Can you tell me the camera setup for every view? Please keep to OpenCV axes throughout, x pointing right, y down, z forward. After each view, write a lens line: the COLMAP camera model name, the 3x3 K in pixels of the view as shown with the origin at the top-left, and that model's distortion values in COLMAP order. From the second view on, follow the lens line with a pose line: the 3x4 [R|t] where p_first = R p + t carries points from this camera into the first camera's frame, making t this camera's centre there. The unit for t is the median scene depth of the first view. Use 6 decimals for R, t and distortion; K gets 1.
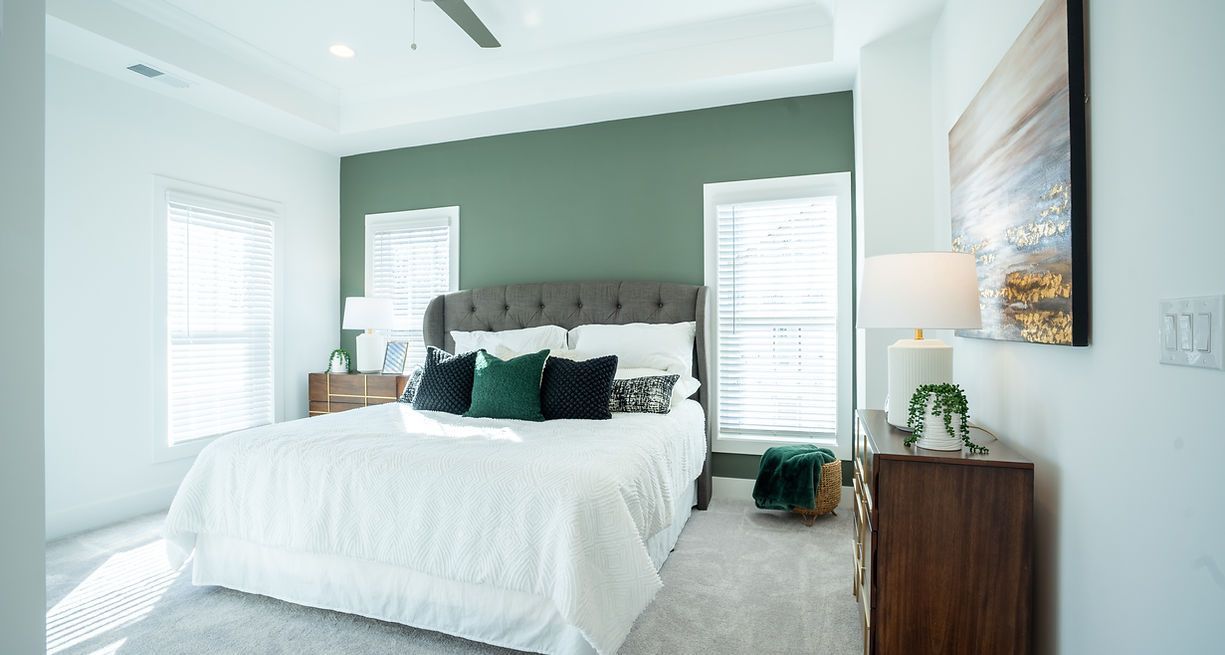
lens RADIAL K [[558.0, 0, 625.1], [0, 558.0, 321.9], [0, 0, 1]] dist [-0.047984, 0.010593]
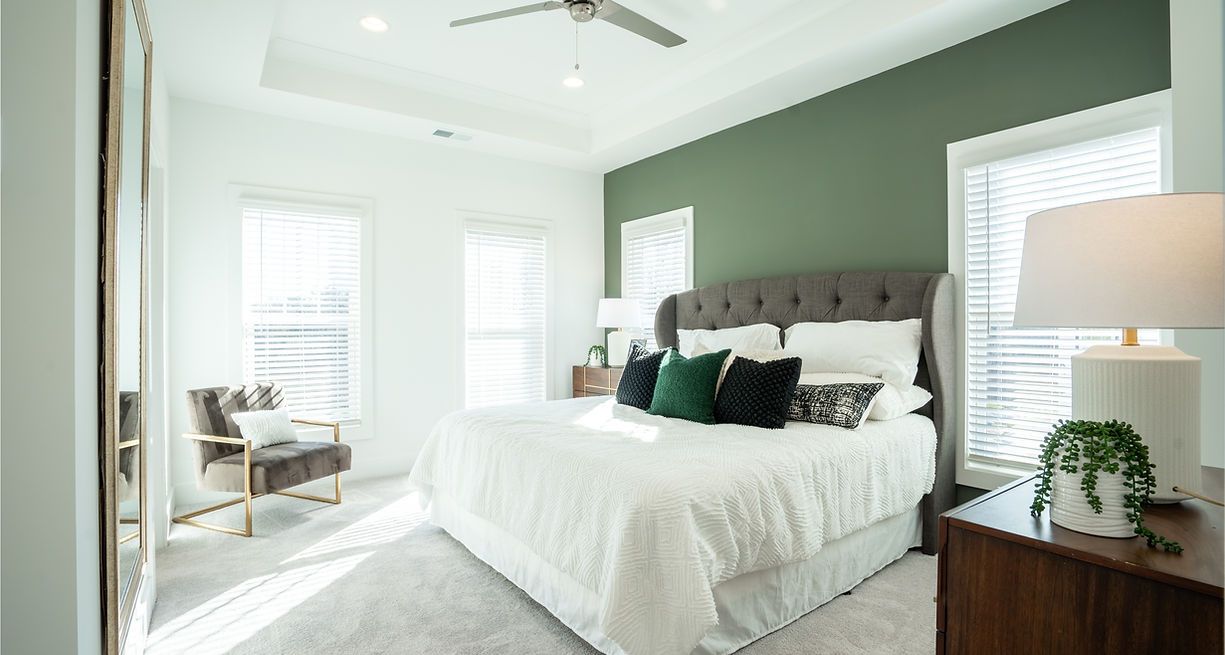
lens RADIAL K [[558.0, 0, 609.6], [0, 558.0, 323.5], [0, 0, 1]] dist [-0.047984, 0.010593]
pose [[0.824041, -0.003743, -0.566517, 0.206378], [0.007525, 0.999962, 0.004340, 0.000403], [0.566480, -0.007839, 0.824039, 0.097037]]
